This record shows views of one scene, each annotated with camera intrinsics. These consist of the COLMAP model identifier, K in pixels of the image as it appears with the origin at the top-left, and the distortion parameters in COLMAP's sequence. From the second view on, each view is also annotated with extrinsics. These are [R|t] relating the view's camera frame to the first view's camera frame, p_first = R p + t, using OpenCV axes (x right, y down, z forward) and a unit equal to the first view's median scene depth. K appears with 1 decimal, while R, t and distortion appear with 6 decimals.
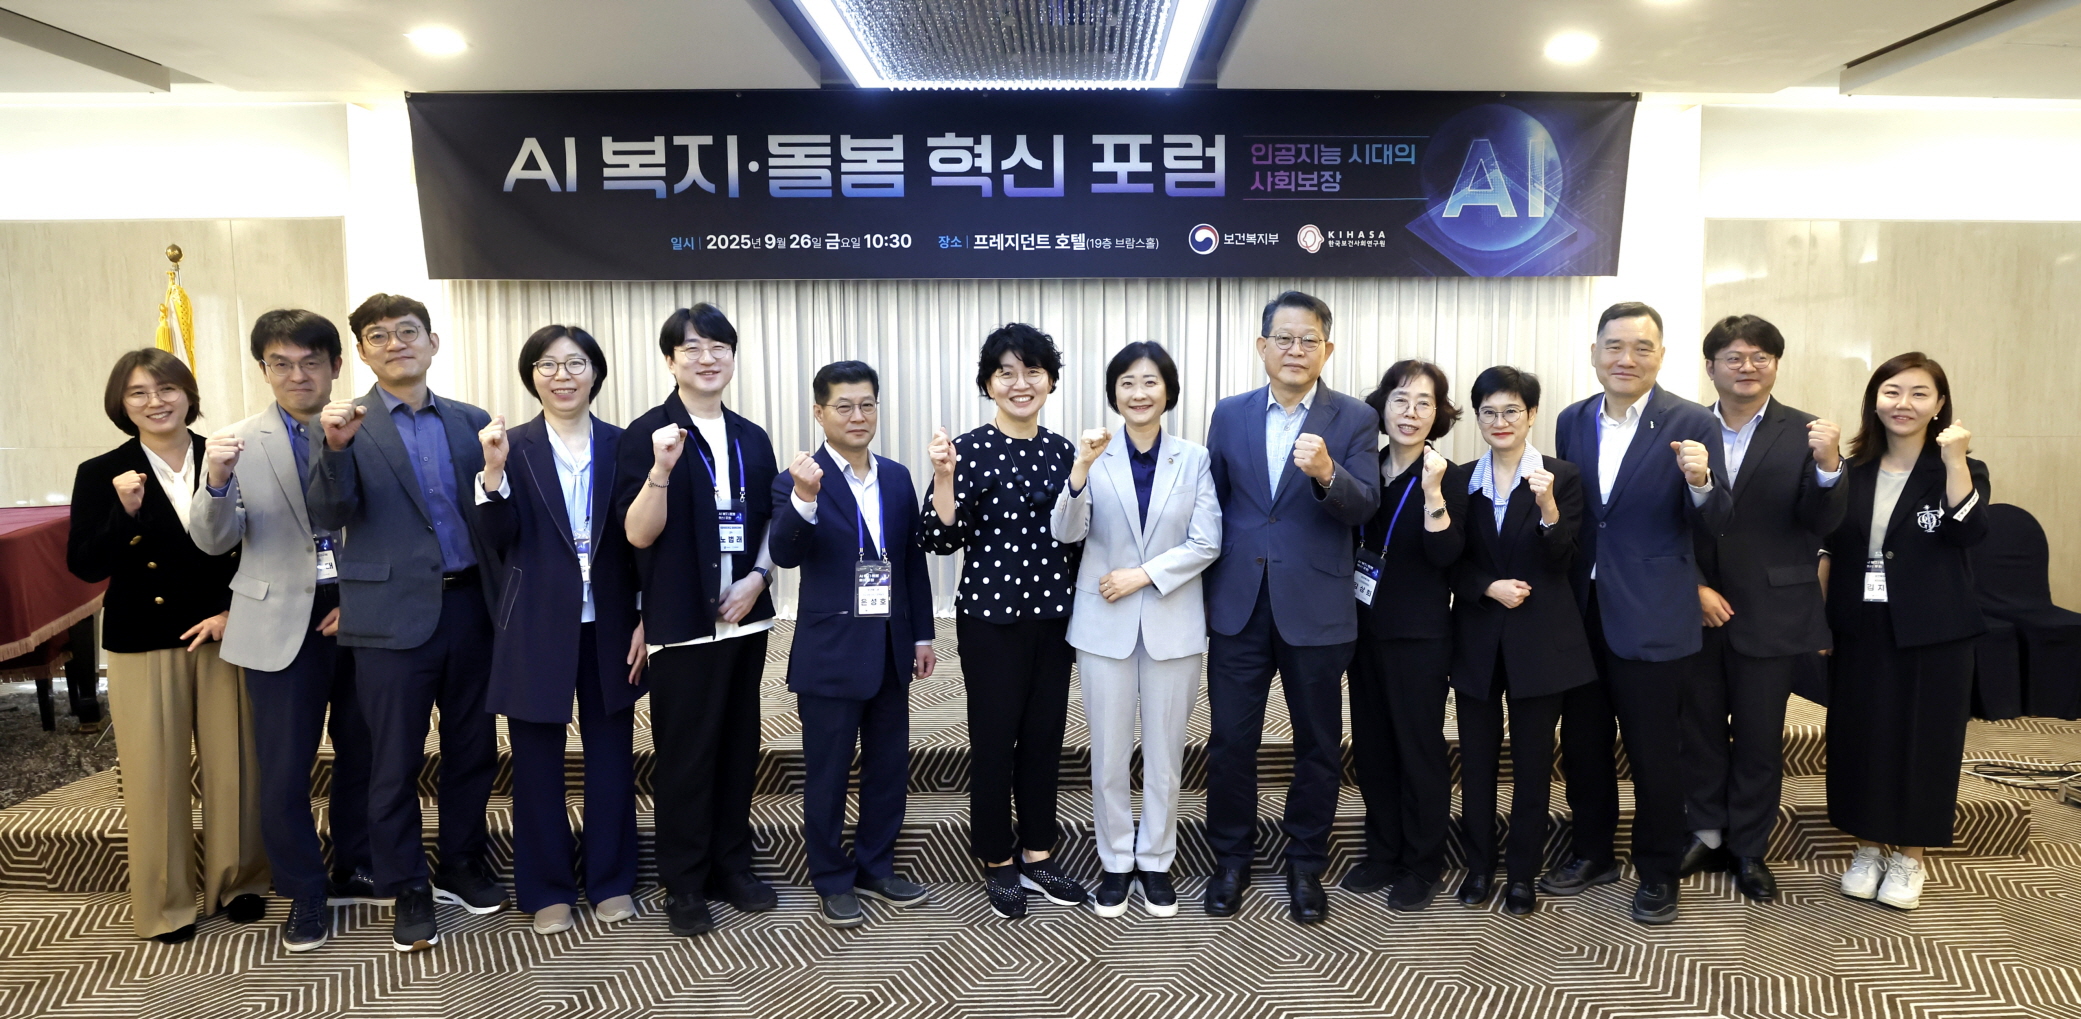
lens RADIAL K [[1261.9, 0, 1115.1], [0, 1261.9, 484.1], [0, 0, 1]] dist [-0.043214, 0.002793]
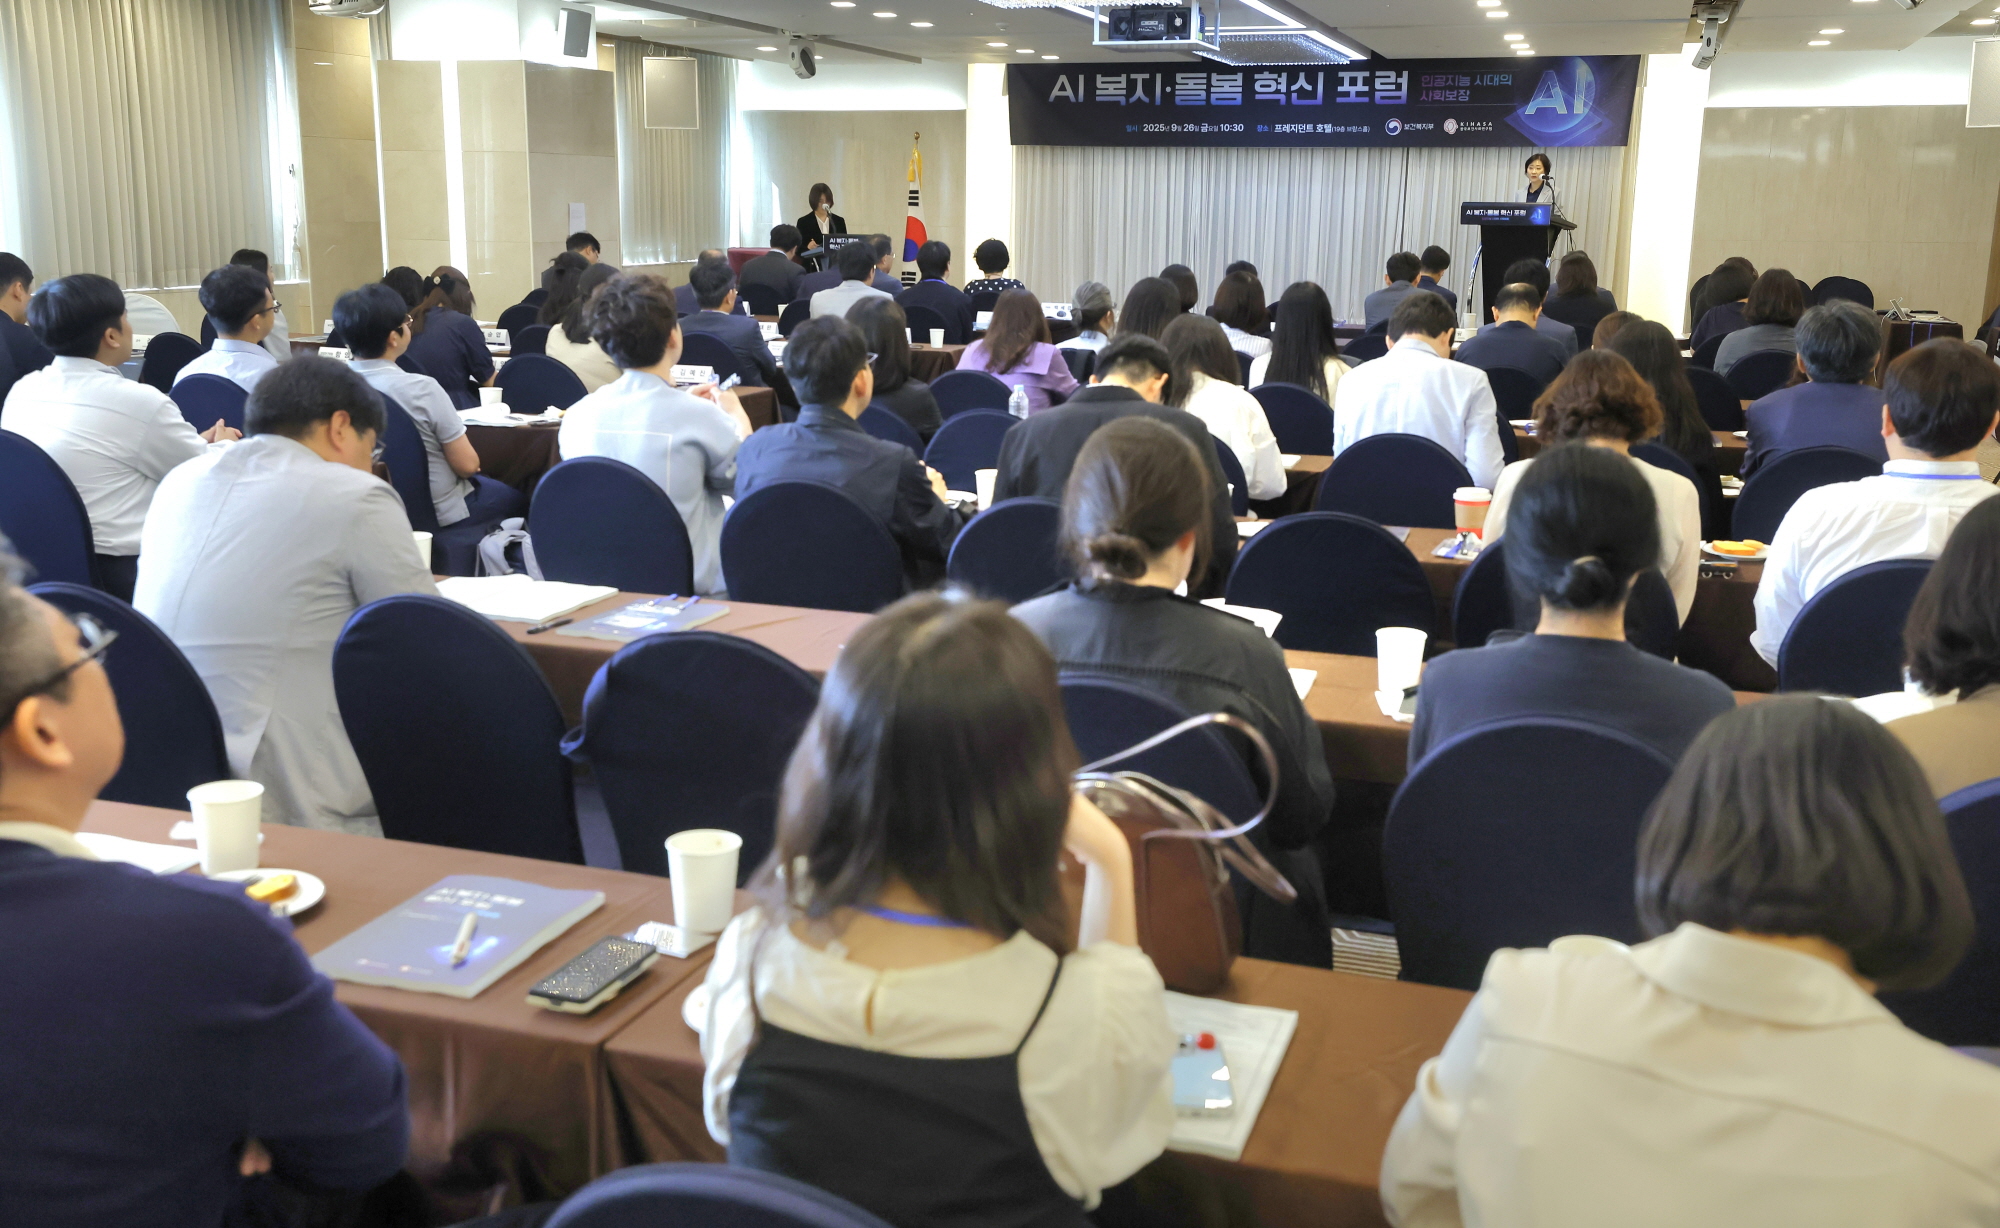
lens RADIAL K [[1832.5, 0, 1000.0], [0, 1832.5, 614.0], [0, 0, 1]] dist [0.012799, 0.011250]
pose [[0.937477, 0.091755, -0.335736, 0.516489], [-0.051919, 0.990699, 0.125780, 0.221155], [0.344154, -0.100484, 0.933521, -1.897775]]
